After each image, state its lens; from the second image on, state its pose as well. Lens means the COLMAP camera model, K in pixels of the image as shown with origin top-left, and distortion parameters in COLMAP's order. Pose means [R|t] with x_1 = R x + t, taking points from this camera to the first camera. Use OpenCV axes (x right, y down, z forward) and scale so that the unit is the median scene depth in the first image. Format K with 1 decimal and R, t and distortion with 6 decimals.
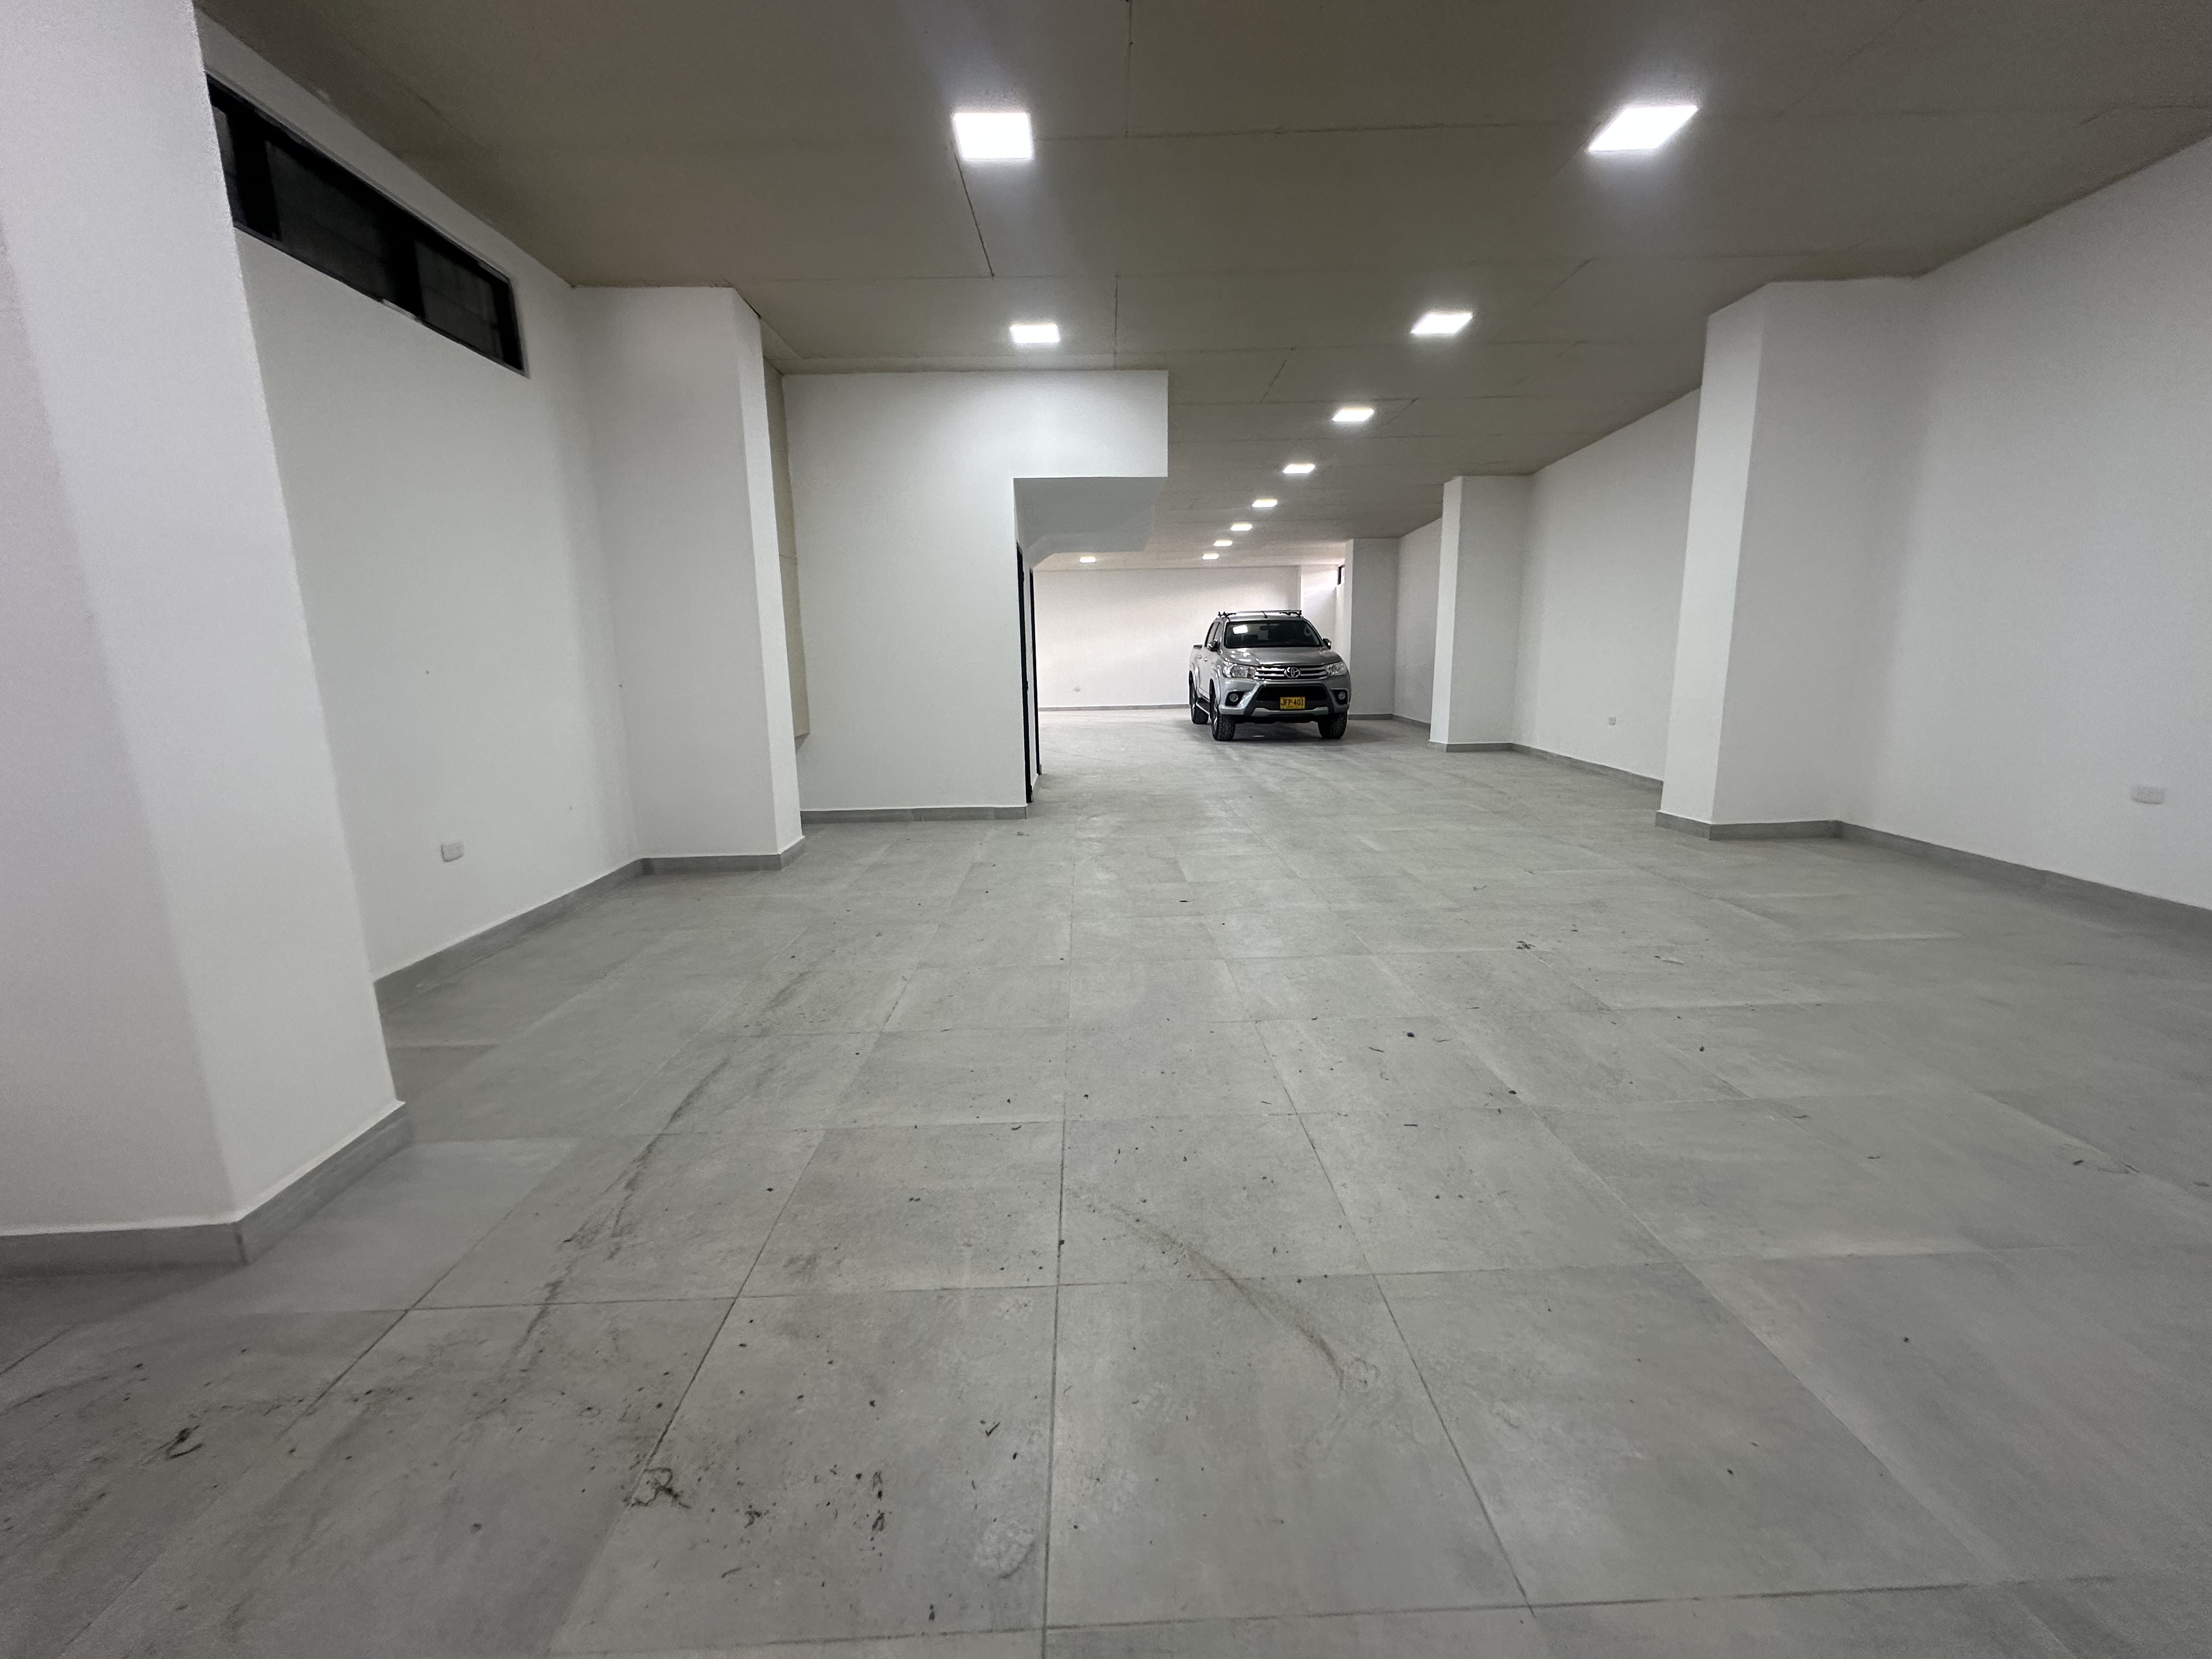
lens RADIAL K [[899.6, 0, 1106.0], [0, 899.6, 829.5], [0, 0, 1]] dist [0.013361, -0.000099]
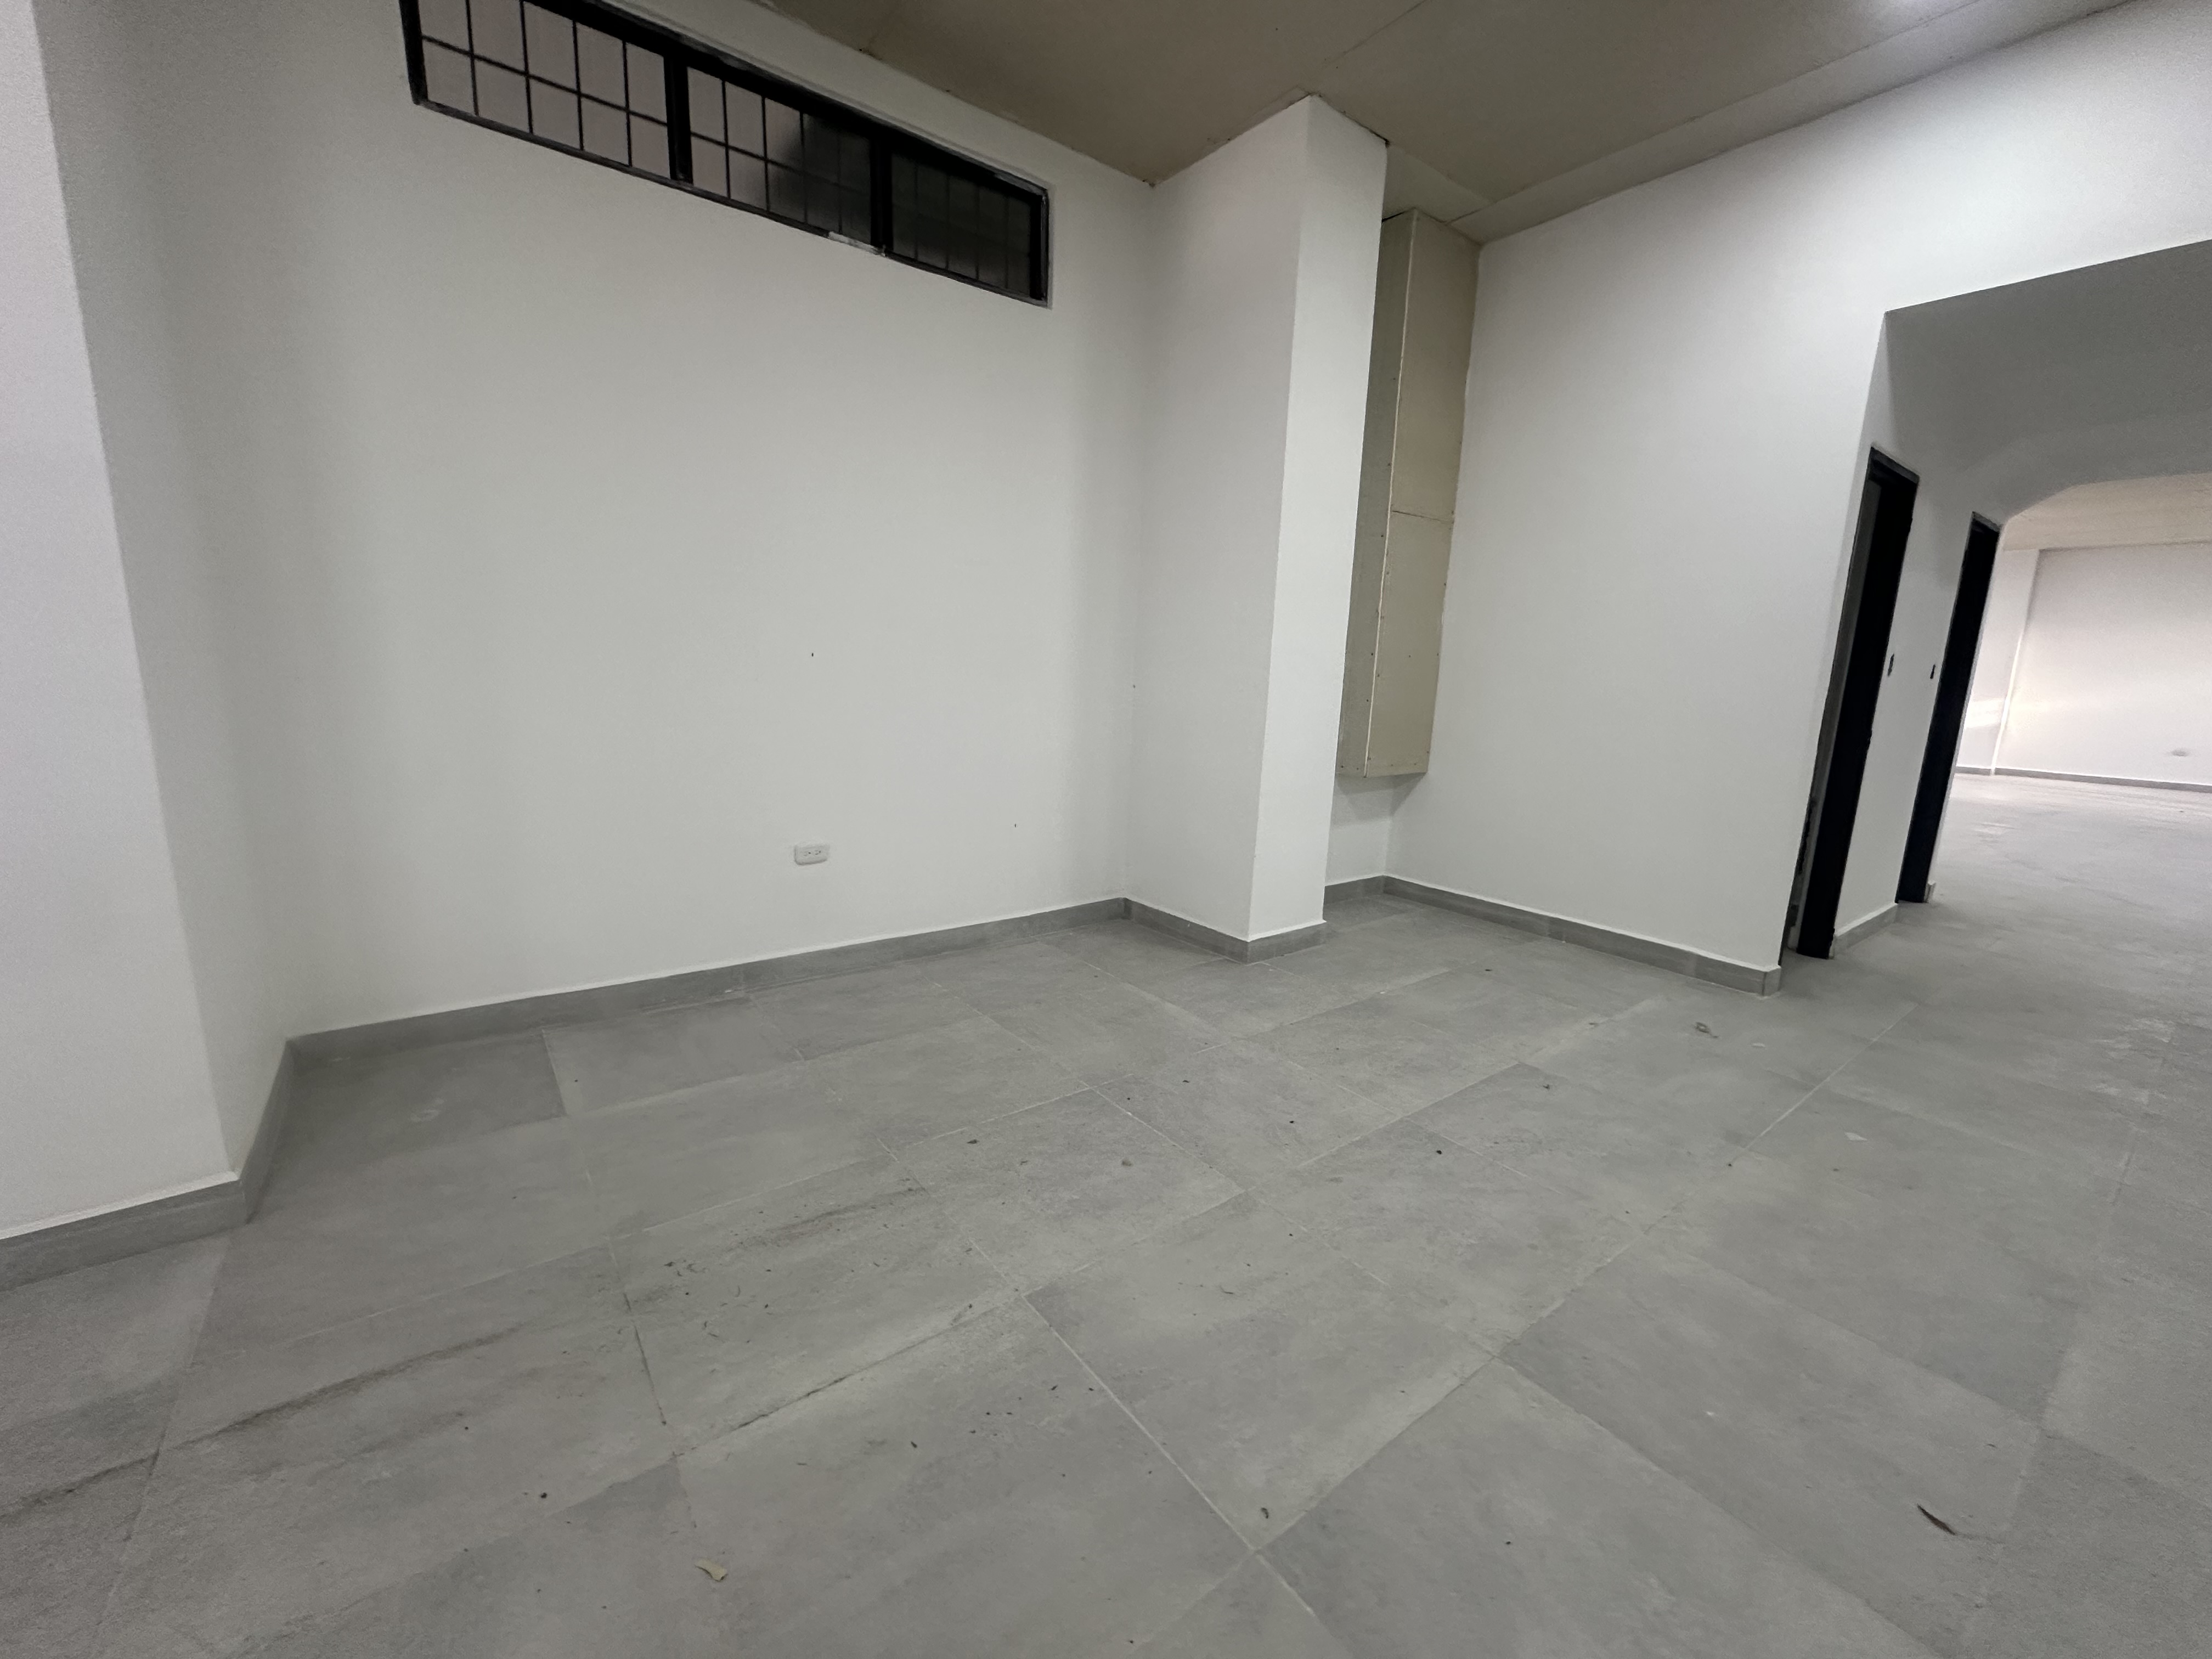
lens RADIAL K [[886.0, 0, 1106.0], [0, 886.0, 829.5], [0, 0, 1]] dist [-0.000162, 0.000164]
pose [[0.578835, 0.188751, -0.793299, 0.059215], [-0.196822, 0.976418, 0.088708, -0.057792], [0.791335, 0.104791, 0.602335, 0.298430]]
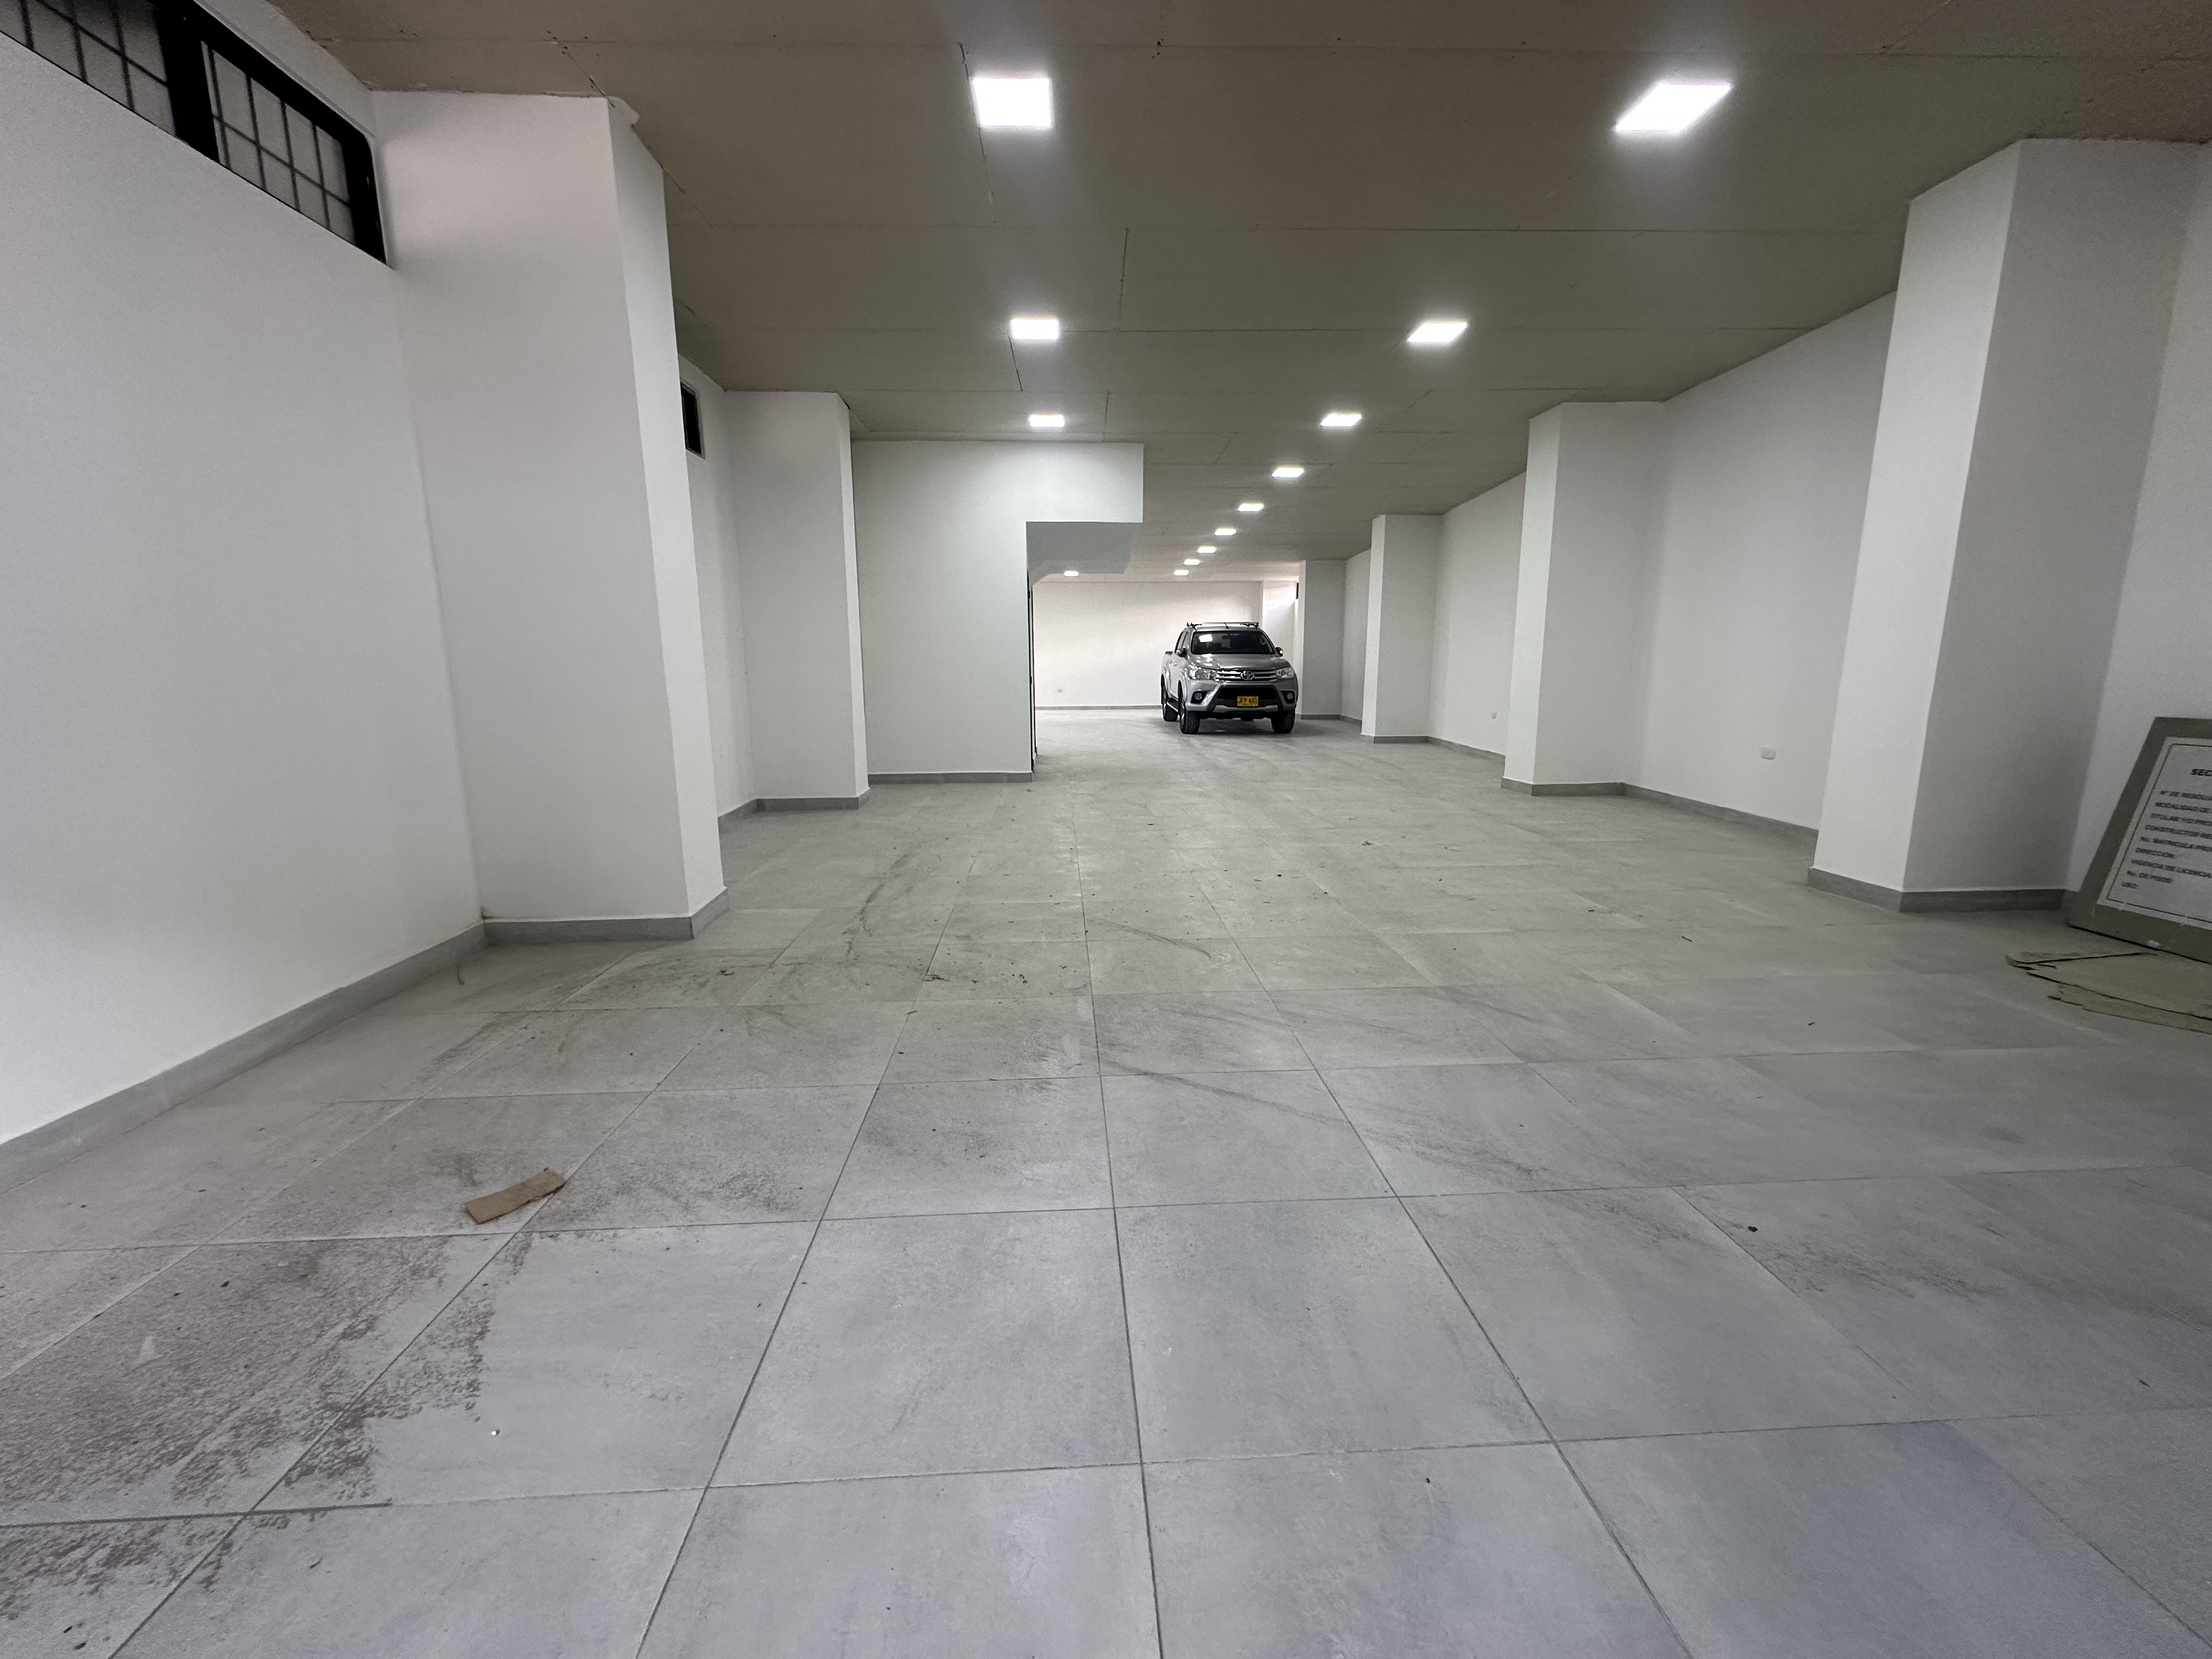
lens RADIAL K [[899.6, 0, 1106.0], [0, 899.6, 829.5], [0, 0, 1]] dist [0.013361, -0.000099]
pose [[0.999550, 0.008430, 0.028775, -0.014316], [-0.008219, 0.999938, -0.007451, 0.051233], [-0.028836, 0.007211, 0.999558, -0.232617]]
